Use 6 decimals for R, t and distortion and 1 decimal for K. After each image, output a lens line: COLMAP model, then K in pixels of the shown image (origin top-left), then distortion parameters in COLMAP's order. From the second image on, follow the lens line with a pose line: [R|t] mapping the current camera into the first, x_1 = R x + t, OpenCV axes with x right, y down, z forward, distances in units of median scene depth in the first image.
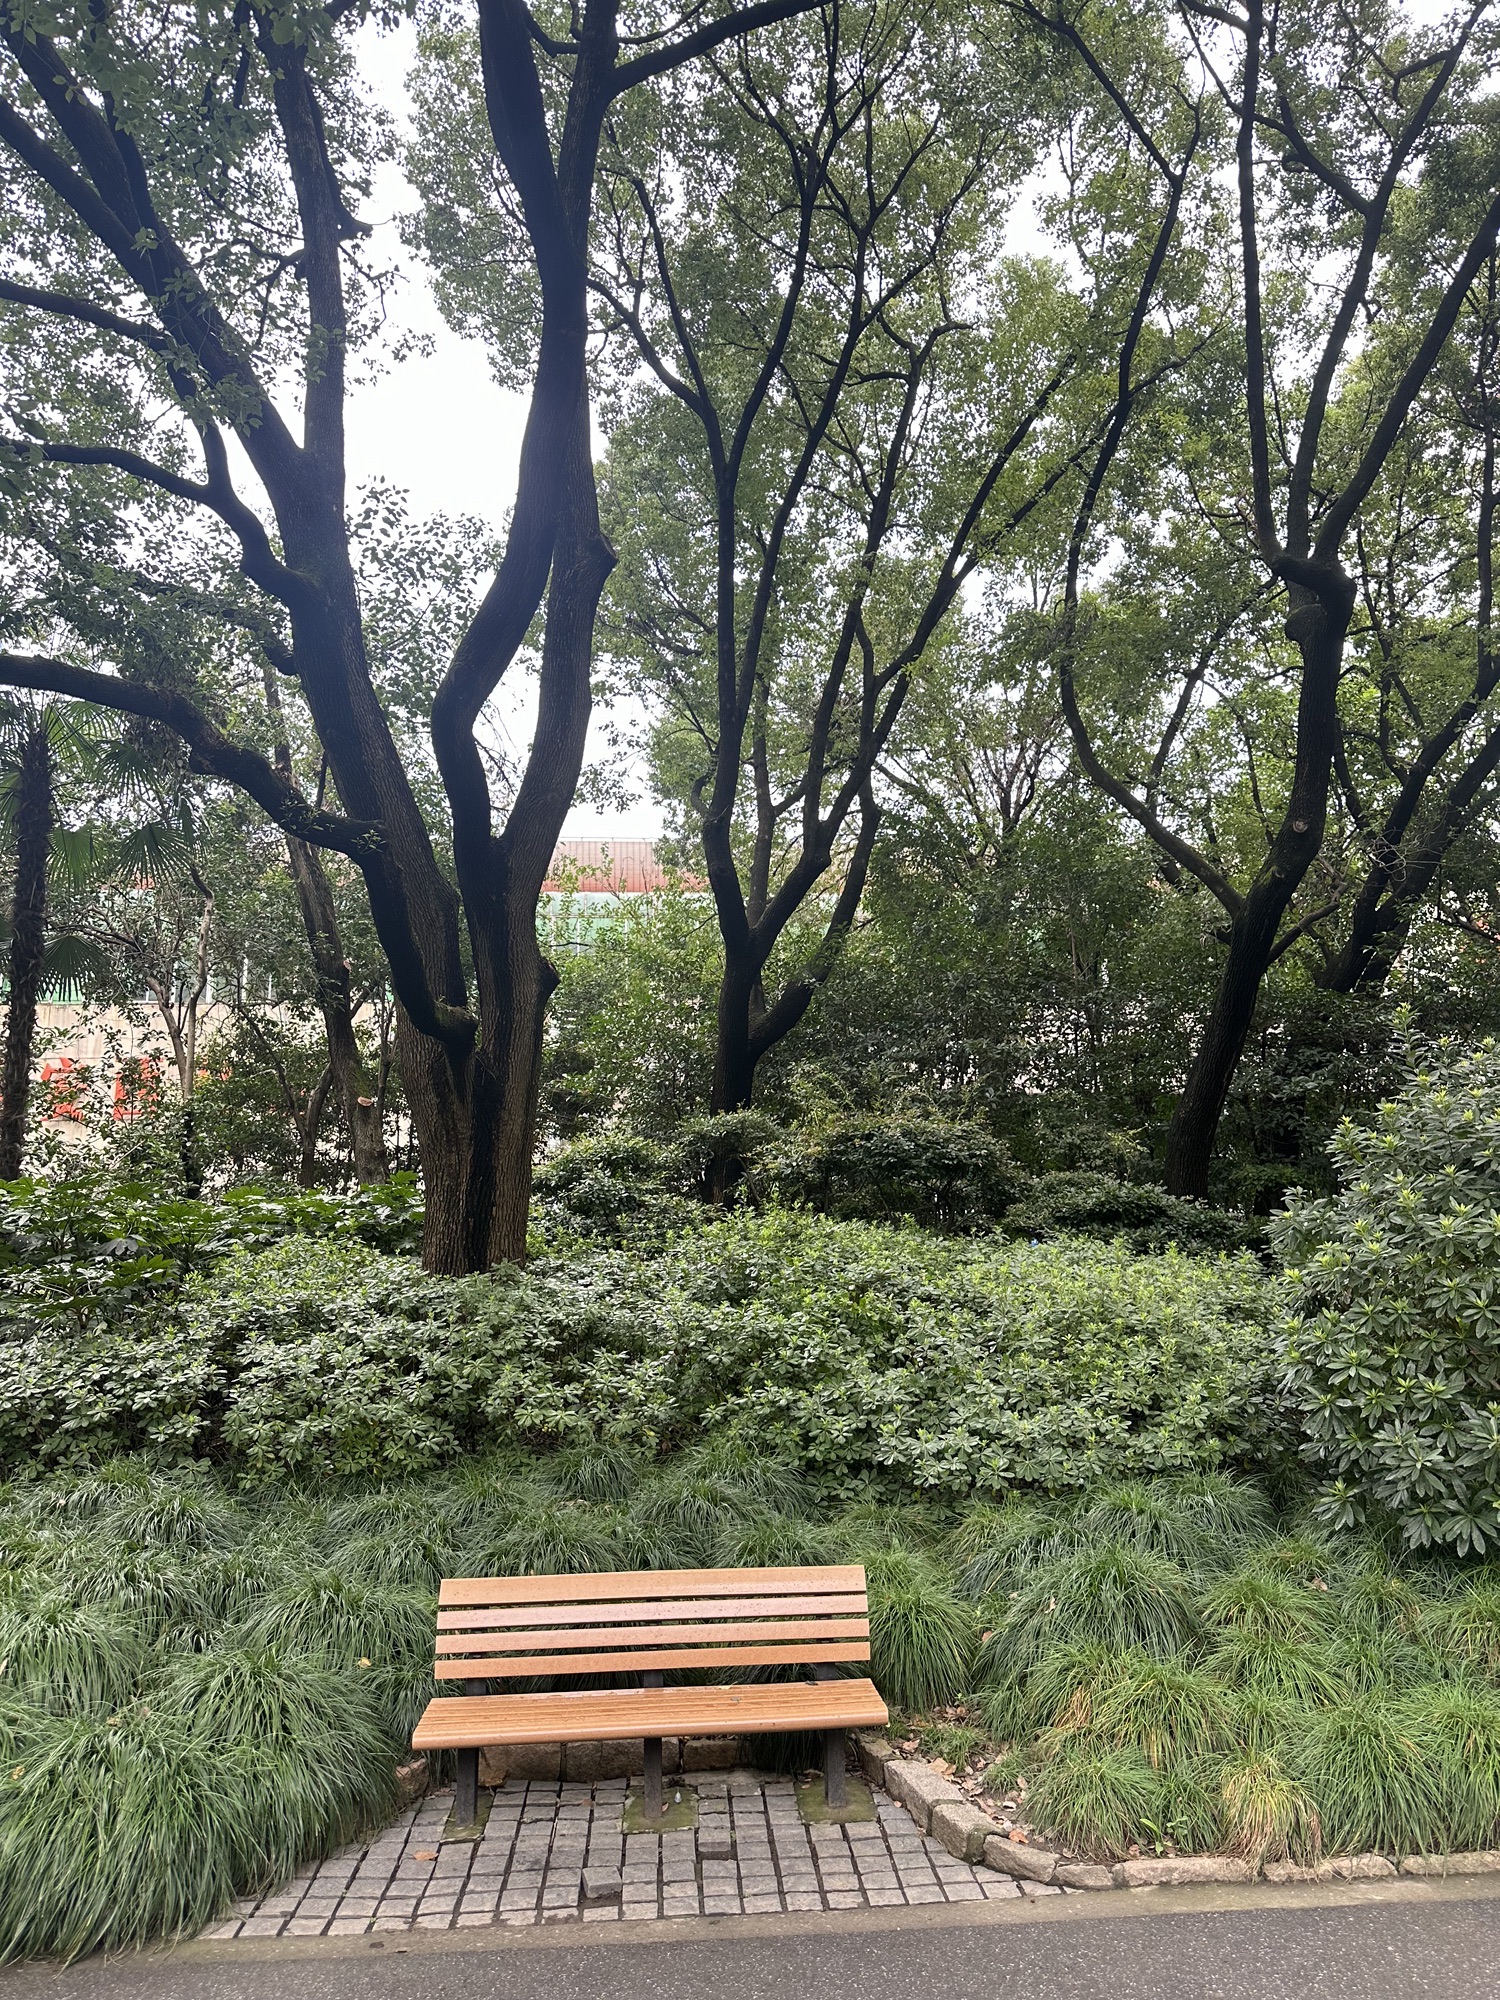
lens RADIAL K [[1412.7, 0, 750.0], [0, 1412.7, 1000.0], [0, 0, 1]] dist [0.053514, -0.001049]
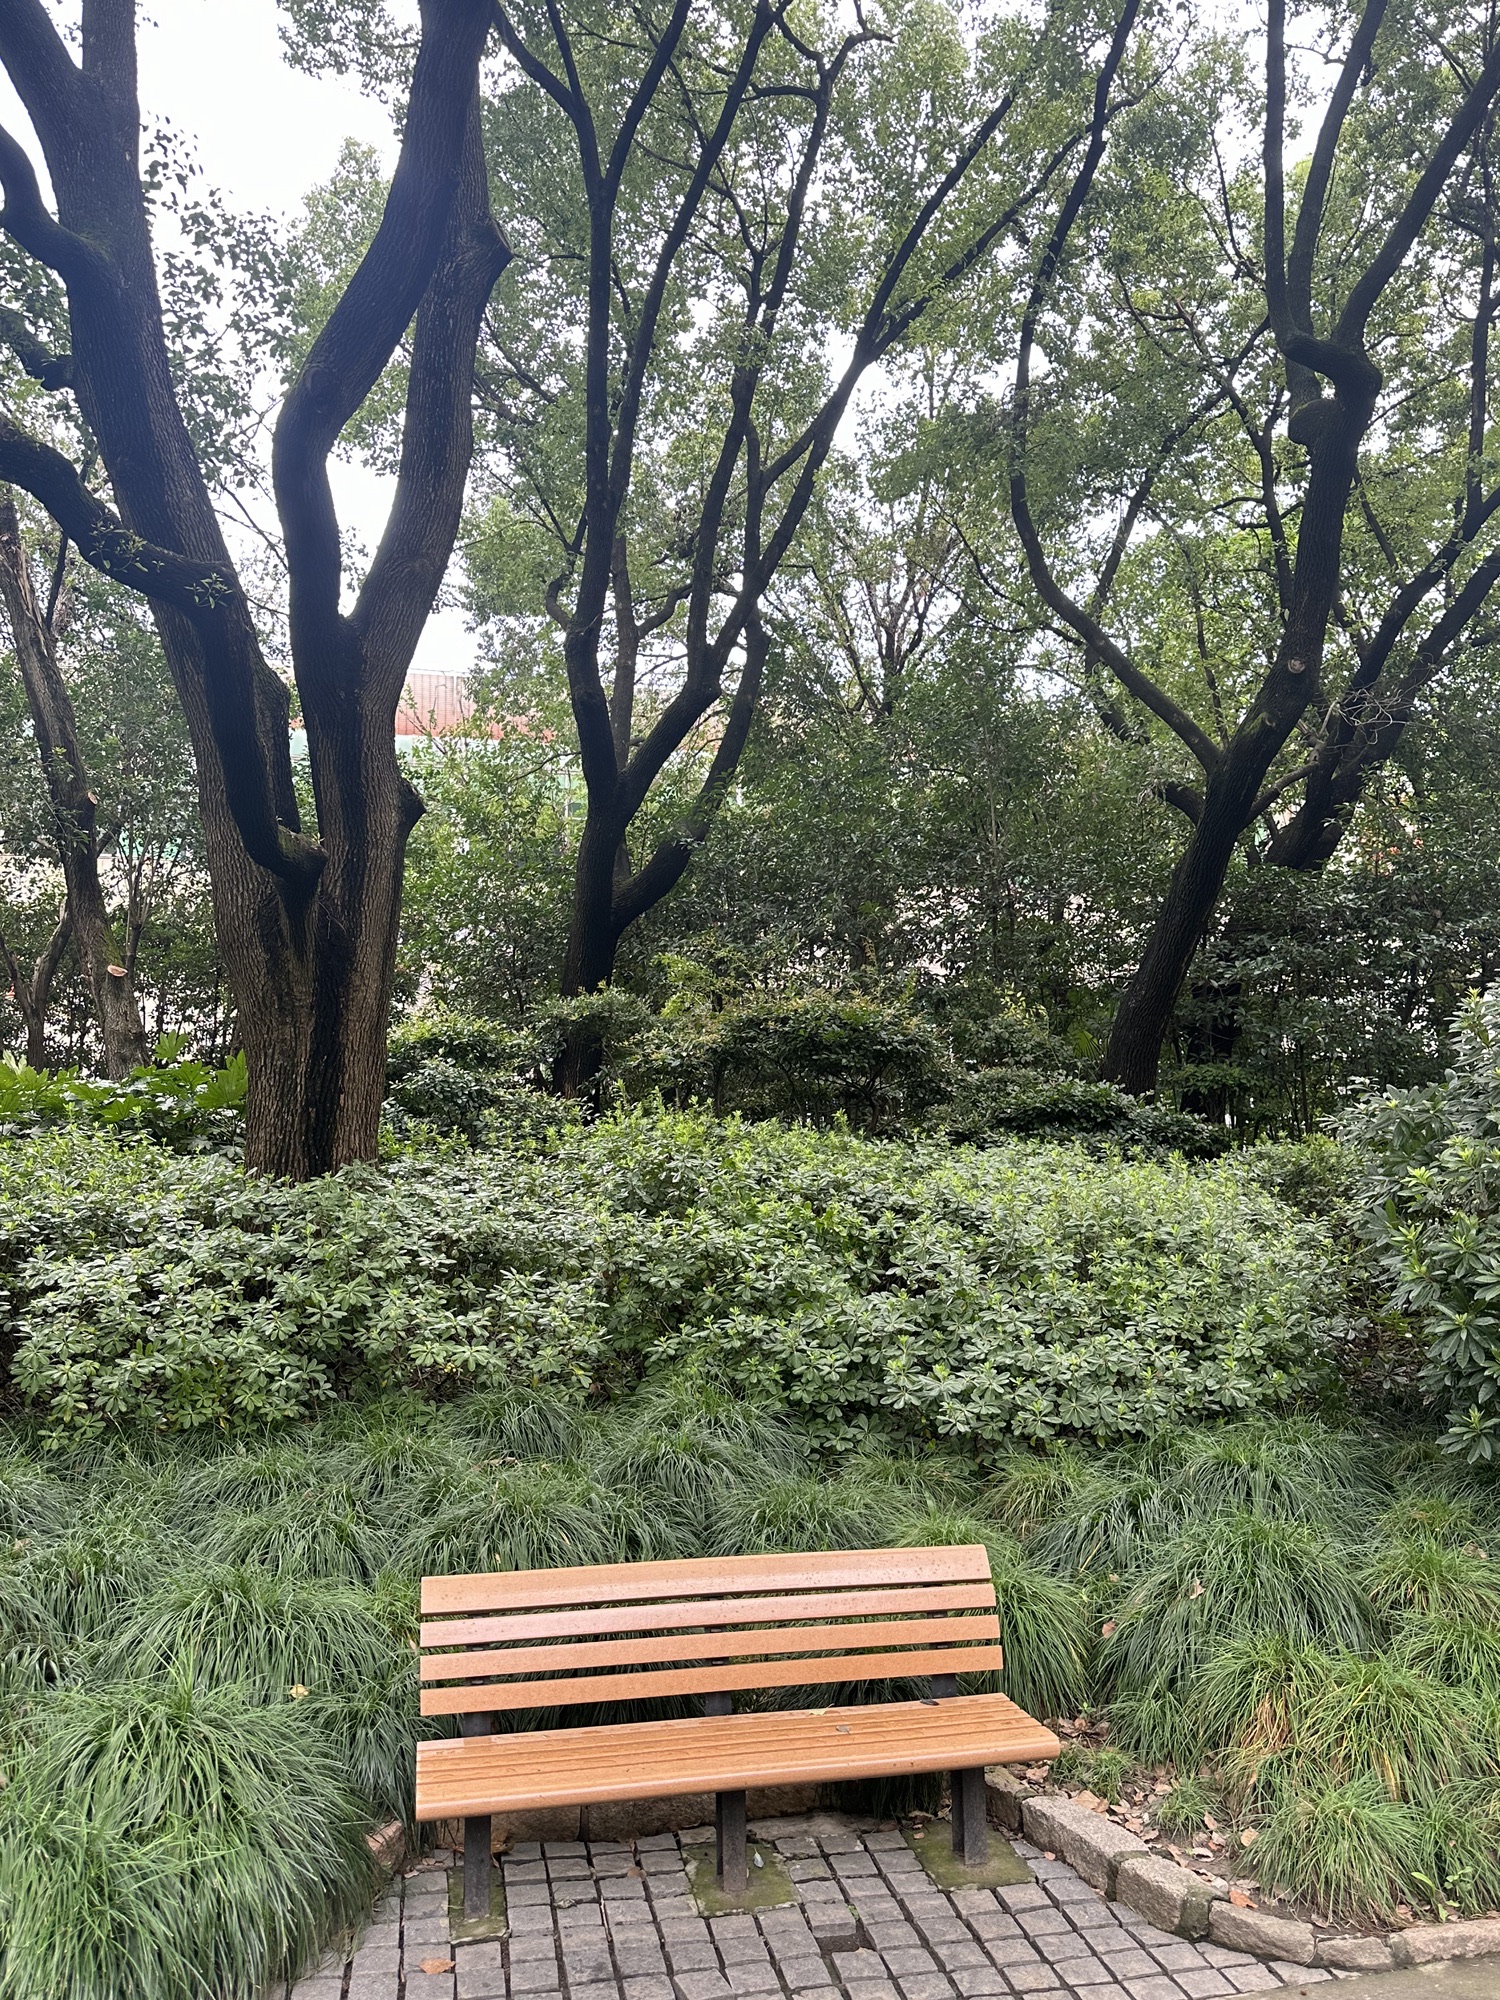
lens RADIAL K [[1589.8, 0, 750.0], [0, 1589.8, 1000.0], [0, 0, 1]] dist [0.066859, -0.036299]
pose [[0.990378, 0.023959, 0.136296, -0.107465], [-0.033539, 0.997092, 0.068431, 0.035424], [-0.134260, -0.072344, 0.988302, 0.128482]]
